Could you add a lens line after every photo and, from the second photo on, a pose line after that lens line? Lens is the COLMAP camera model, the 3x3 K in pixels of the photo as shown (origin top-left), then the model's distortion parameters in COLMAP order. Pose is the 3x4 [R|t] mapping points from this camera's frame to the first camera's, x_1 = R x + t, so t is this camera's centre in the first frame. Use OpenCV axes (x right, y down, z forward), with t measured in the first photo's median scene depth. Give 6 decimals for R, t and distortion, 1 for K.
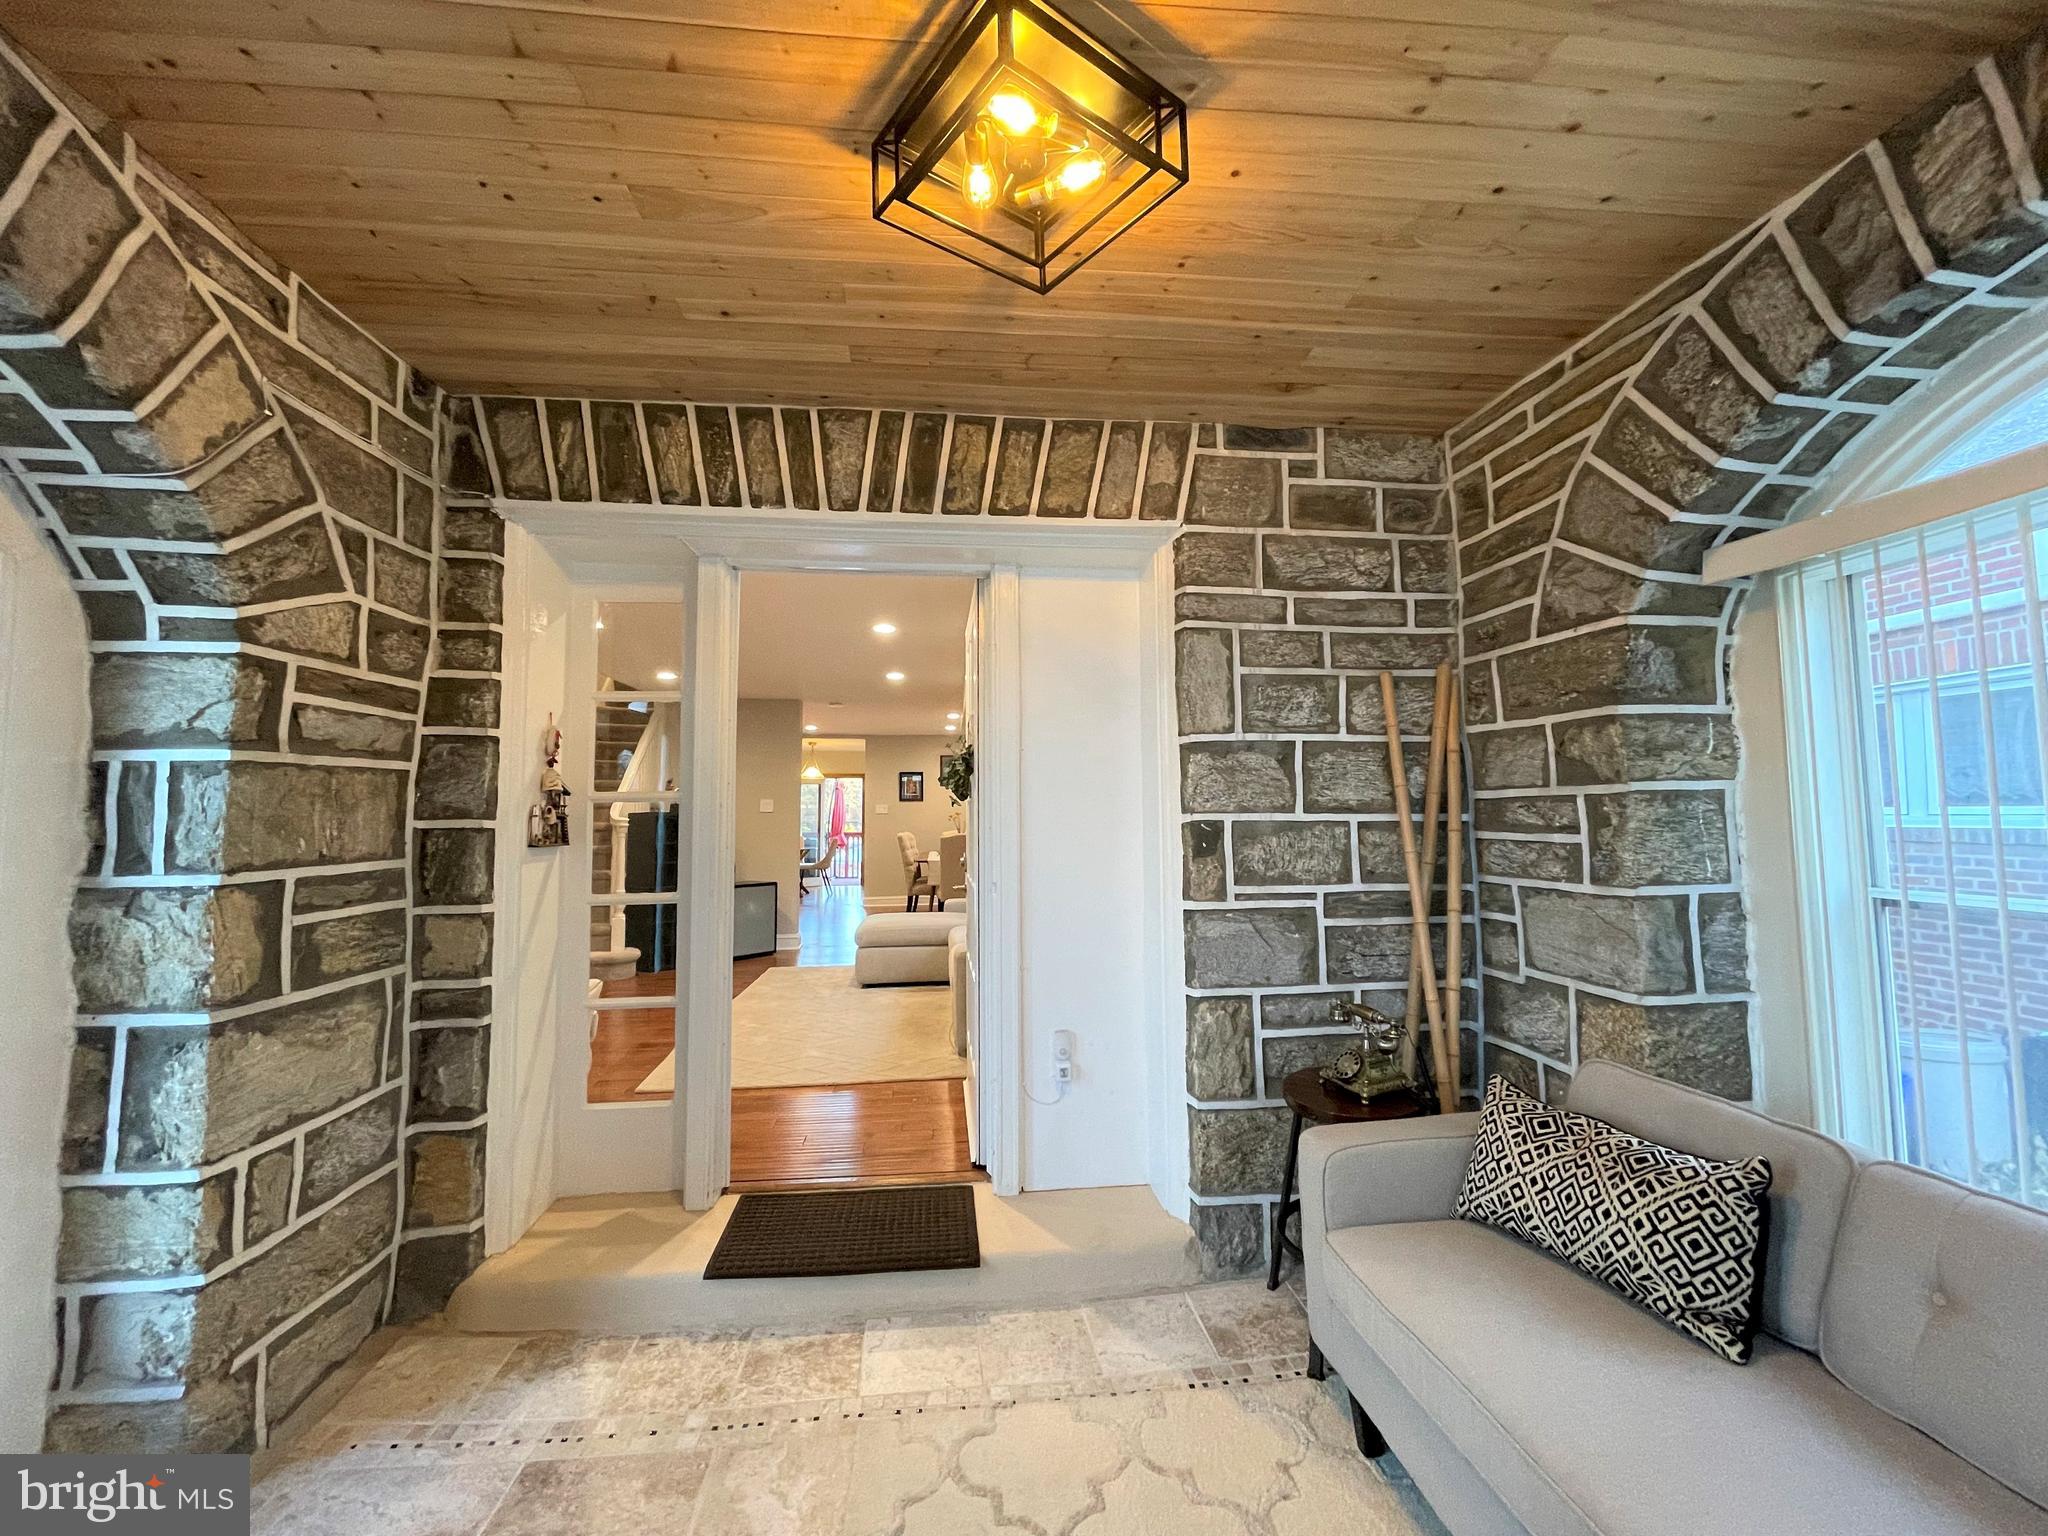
lens RADIAL K [[828.9, 0, 1016.7], [0, 828.9, 764.5], [0, 0, 1]] dist [0.000471, 0.000661]
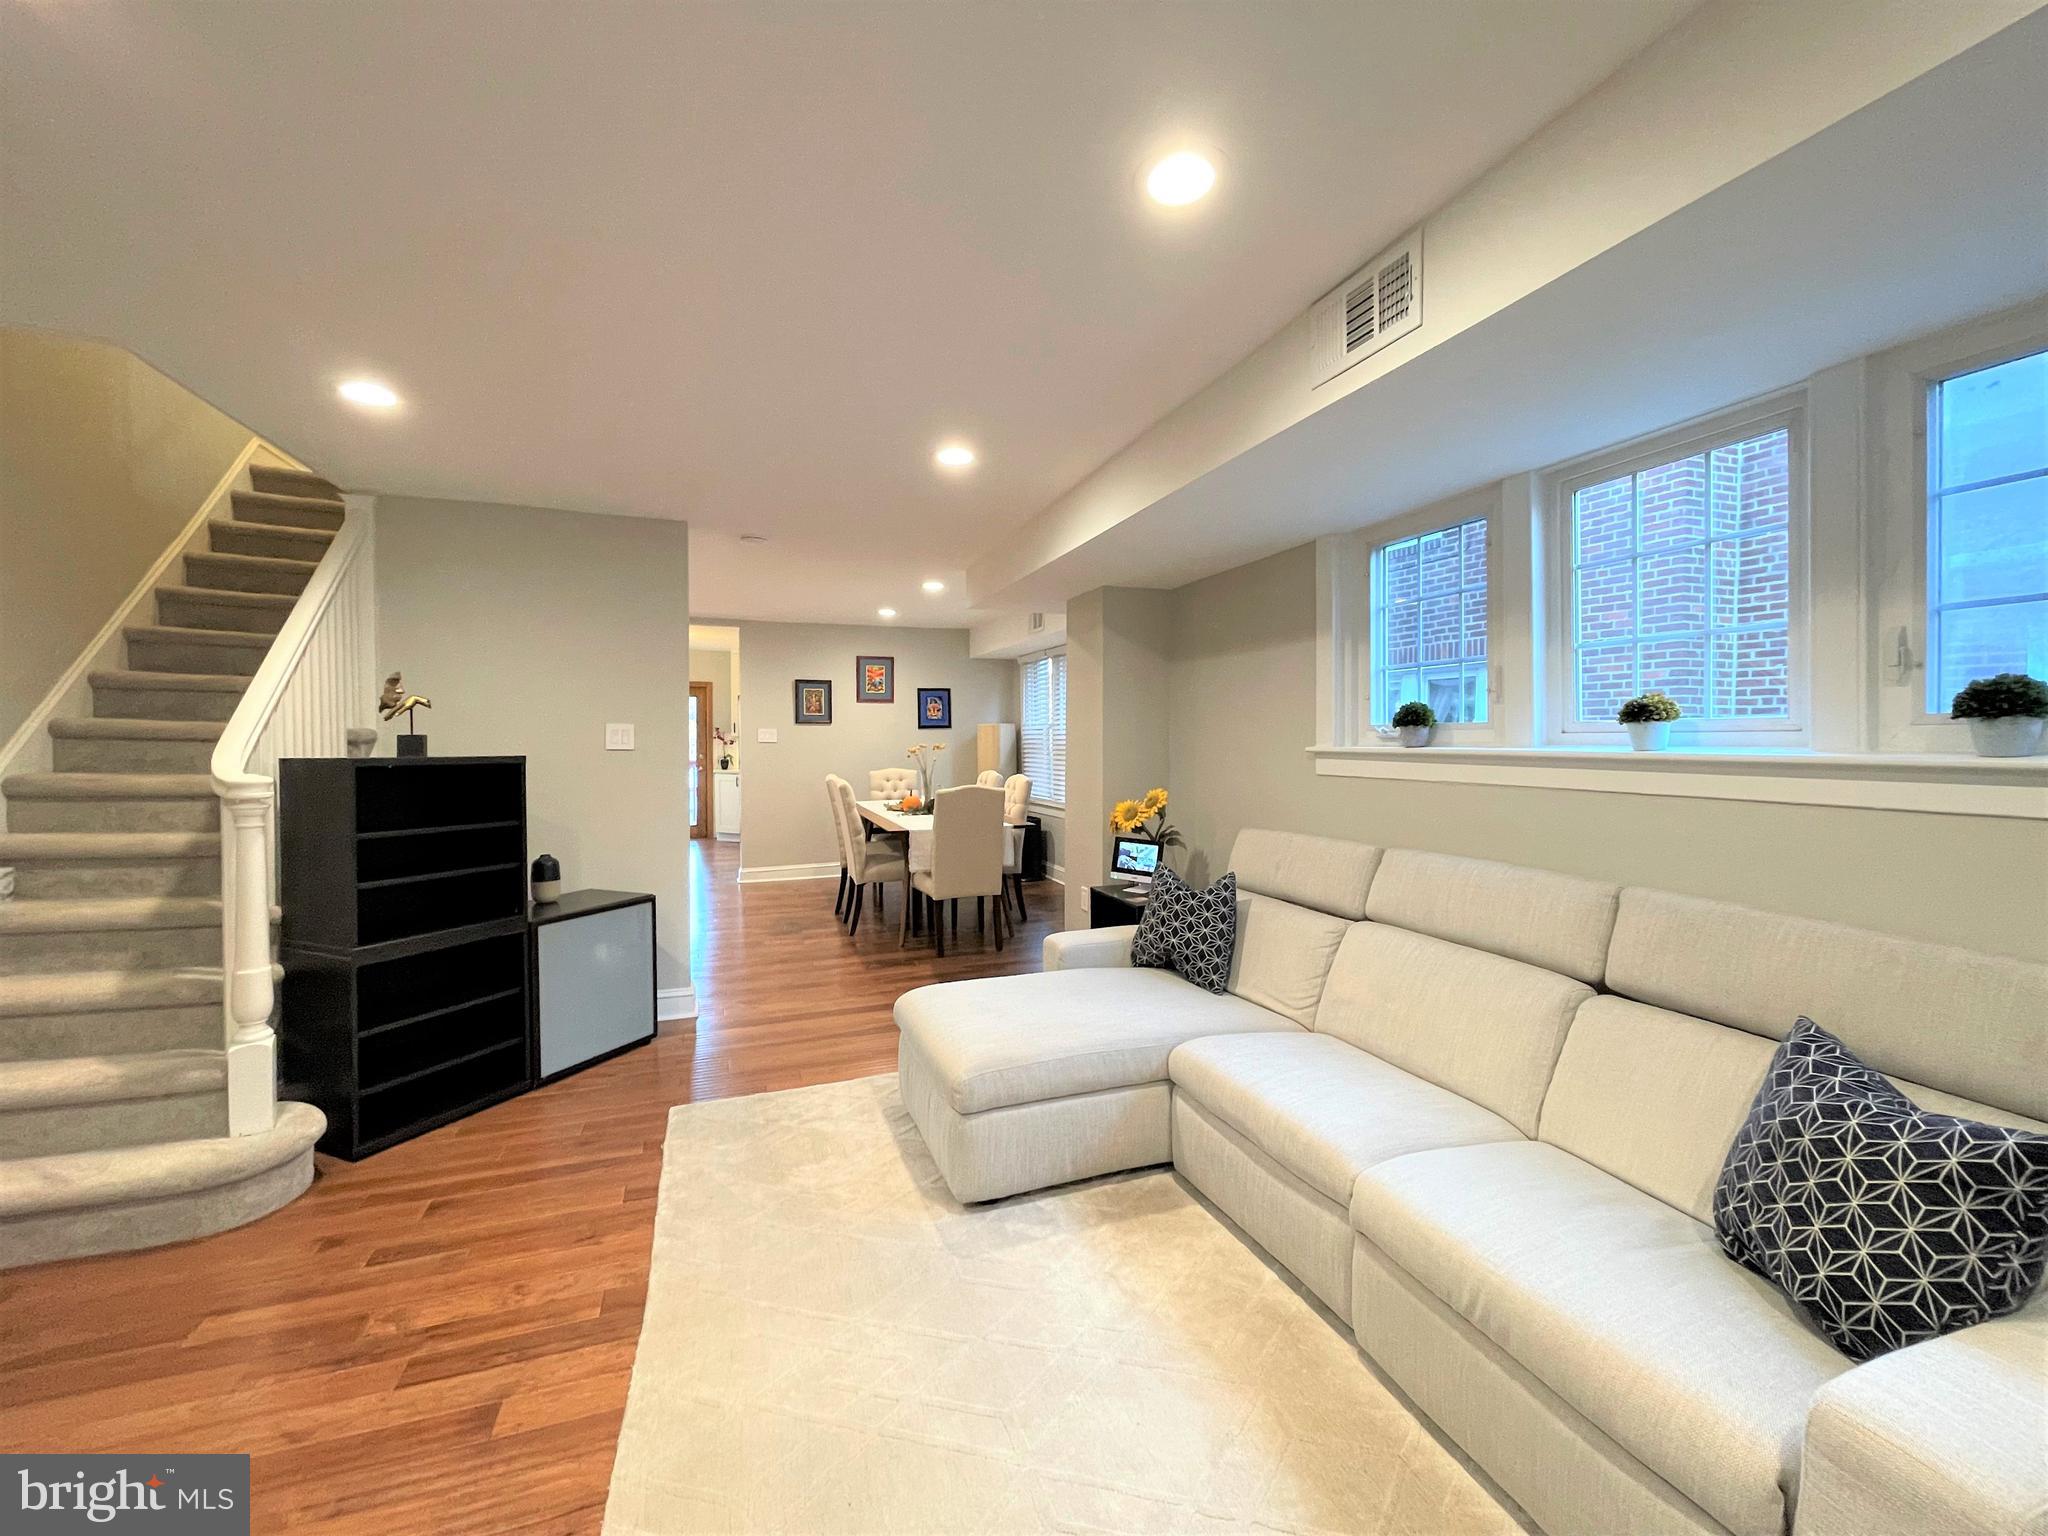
lens RADIAL K [[828.9, 0, 1015.2], [0, 828.9, 757.3], [0, 0, 1]] dist [0.000471, 0.000661]
pose [[0.970242, 0.001778, 0.242129, -0.165594], [-0.023561, 0.995921, 0.087102, 0.011608], [-0.240987, -0.090215, 0.966326, 0.397076]]
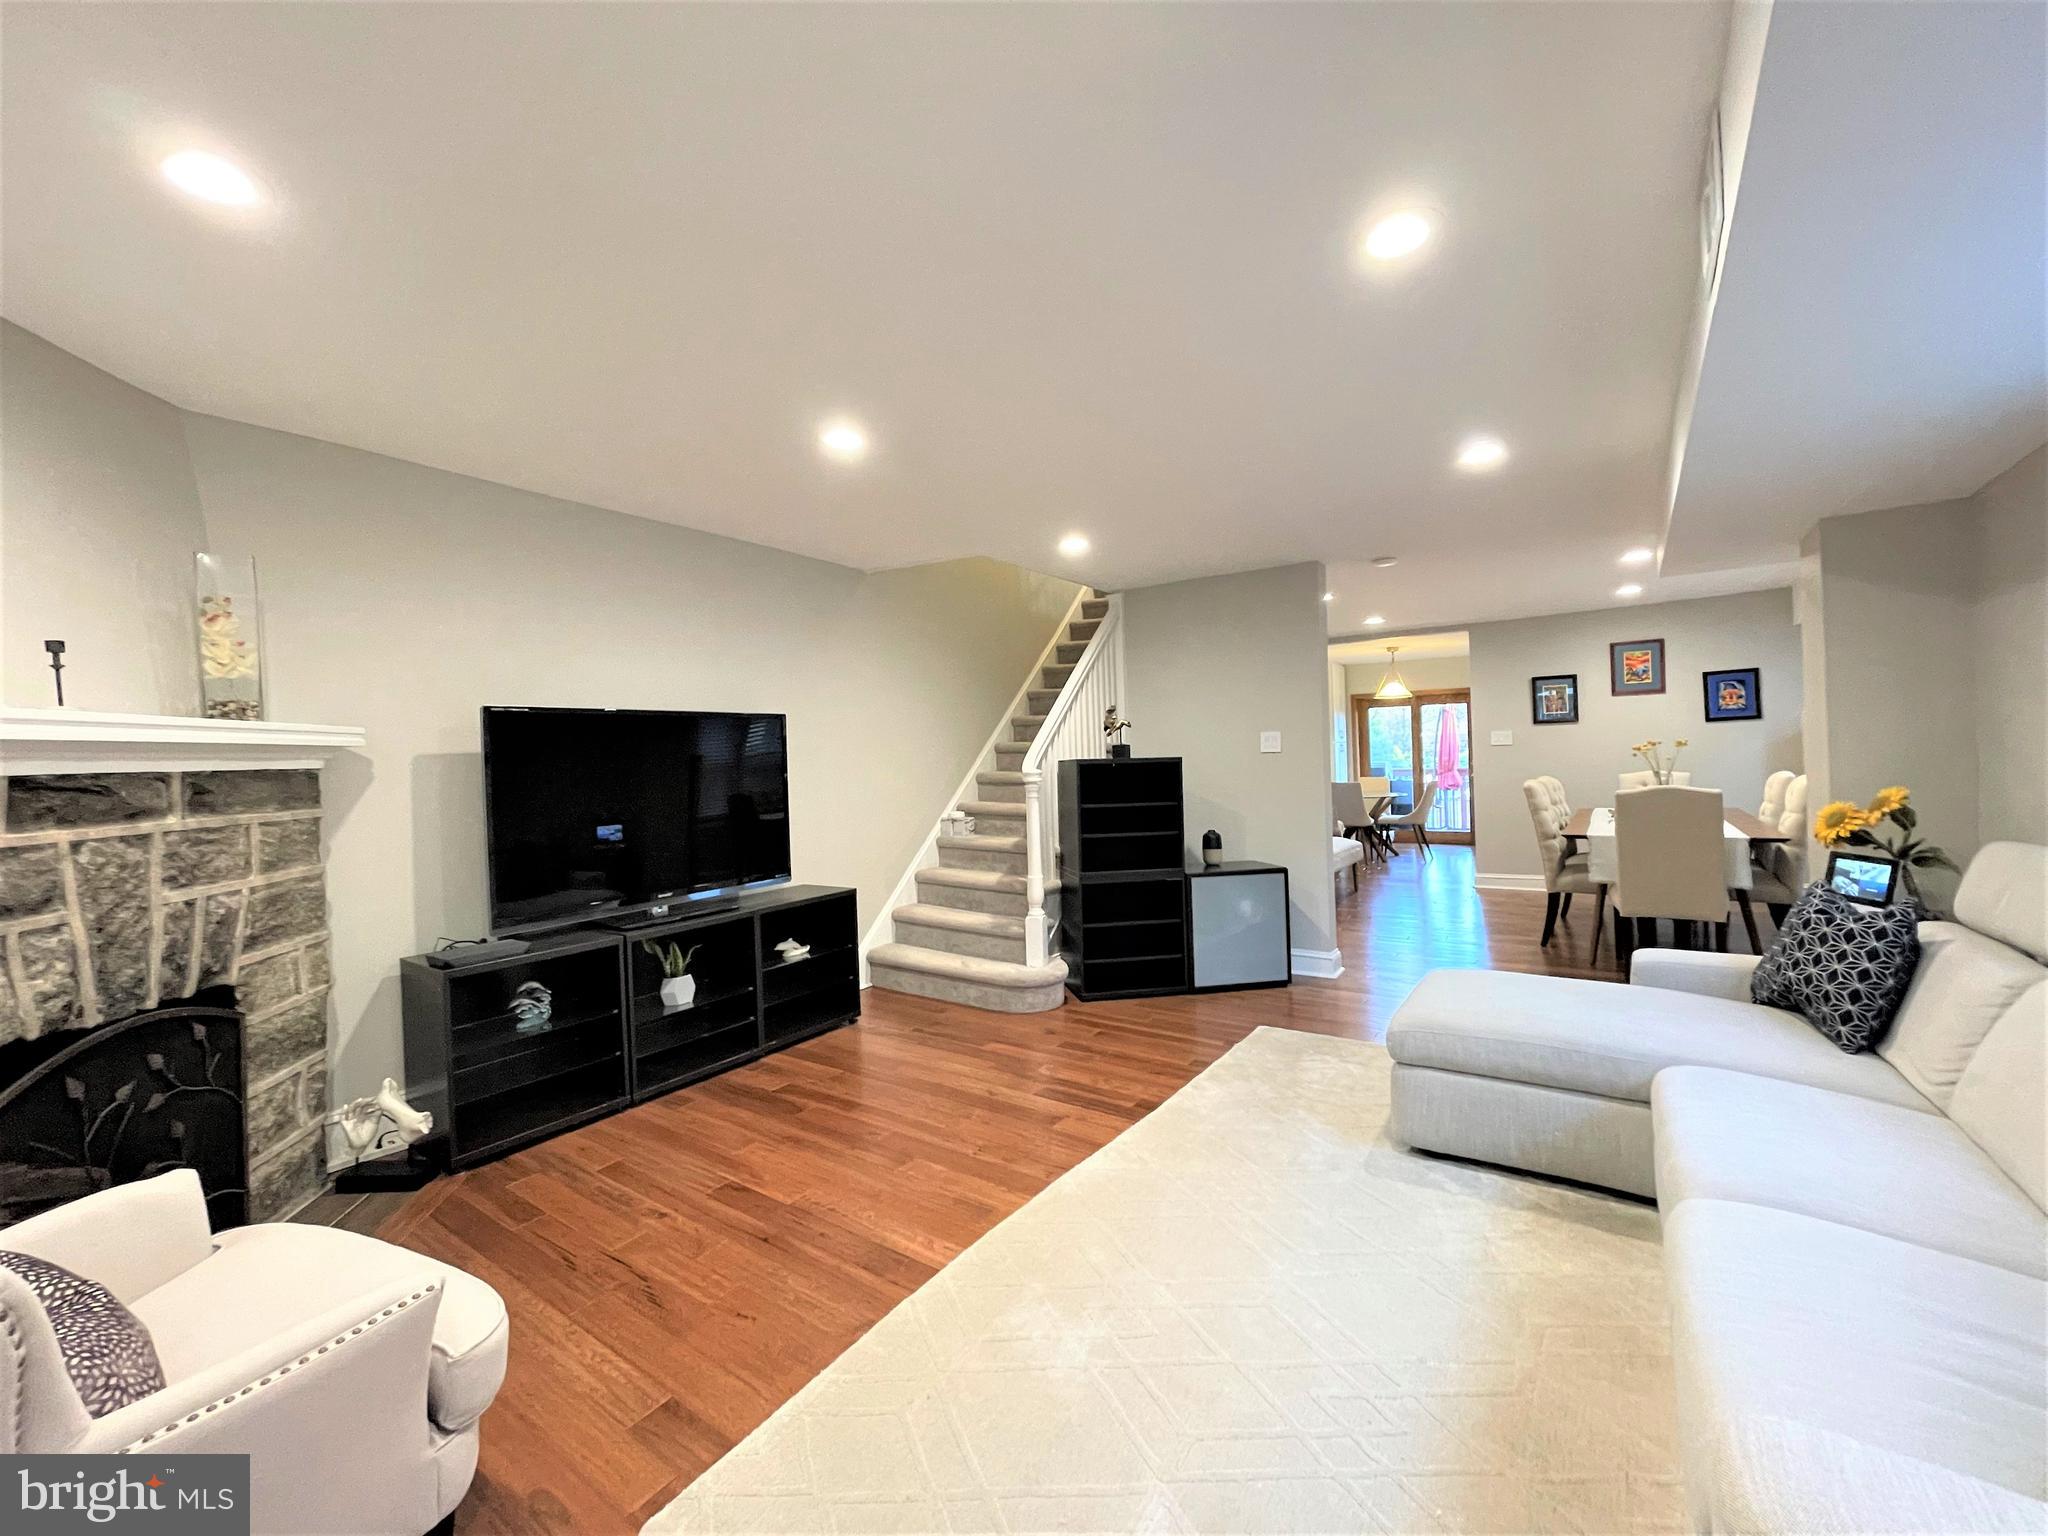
lens RADIAL K [[828.9, 0, 1019.7], [0, 828.9, 751.5], [0, 0, 1]] dist [0.000471, 0.000661]
pose [[0.755321, -0.023725, -0.654926, -0.031418], [0.068266, 0.996756, 0.042623, 0.014910], [0.651790, -0.076903, 0.754490, 0.345646]]
